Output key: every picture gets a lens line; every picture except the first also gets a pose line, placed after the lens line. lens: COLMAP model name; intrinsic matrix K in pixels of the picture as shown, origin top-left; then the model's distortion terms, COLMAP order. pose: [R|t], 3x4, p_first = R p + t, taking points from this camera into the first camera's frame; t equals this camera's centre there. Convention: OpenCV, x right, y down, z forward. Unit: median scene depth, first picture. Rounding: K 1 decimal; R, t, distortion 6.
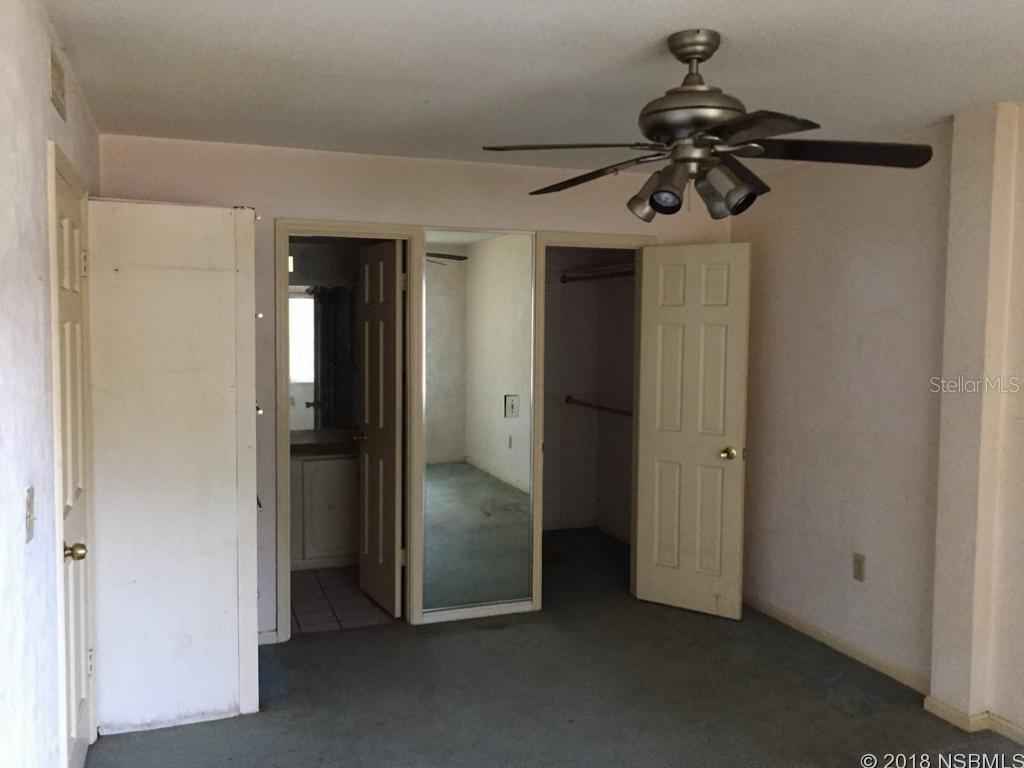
lens RADIAL K [[869.0, 0, 517.6], [0, 869.0, 357.8], [0, 0, 1]] dist [0.041219, -0.053960]
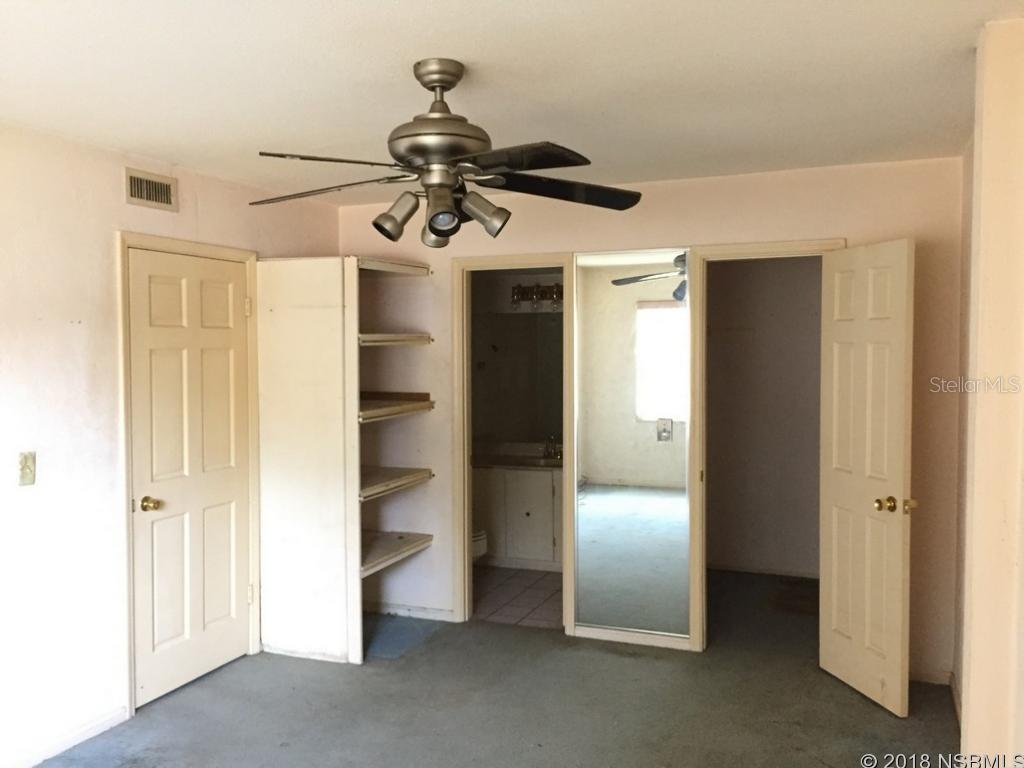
lens RADIAL K [[869.0, 0, 516.4], [0, 869.0, 361.1], [0, 0, 1]] dist [0.041219, -0.053960]
pose [[0.736750, -0.002528, -0.676161, 0.550873], [-0.011941, 0.999788, -0.016748, -0.003872], [0.676060, 0.020413, 0.736564, 0.184268]]
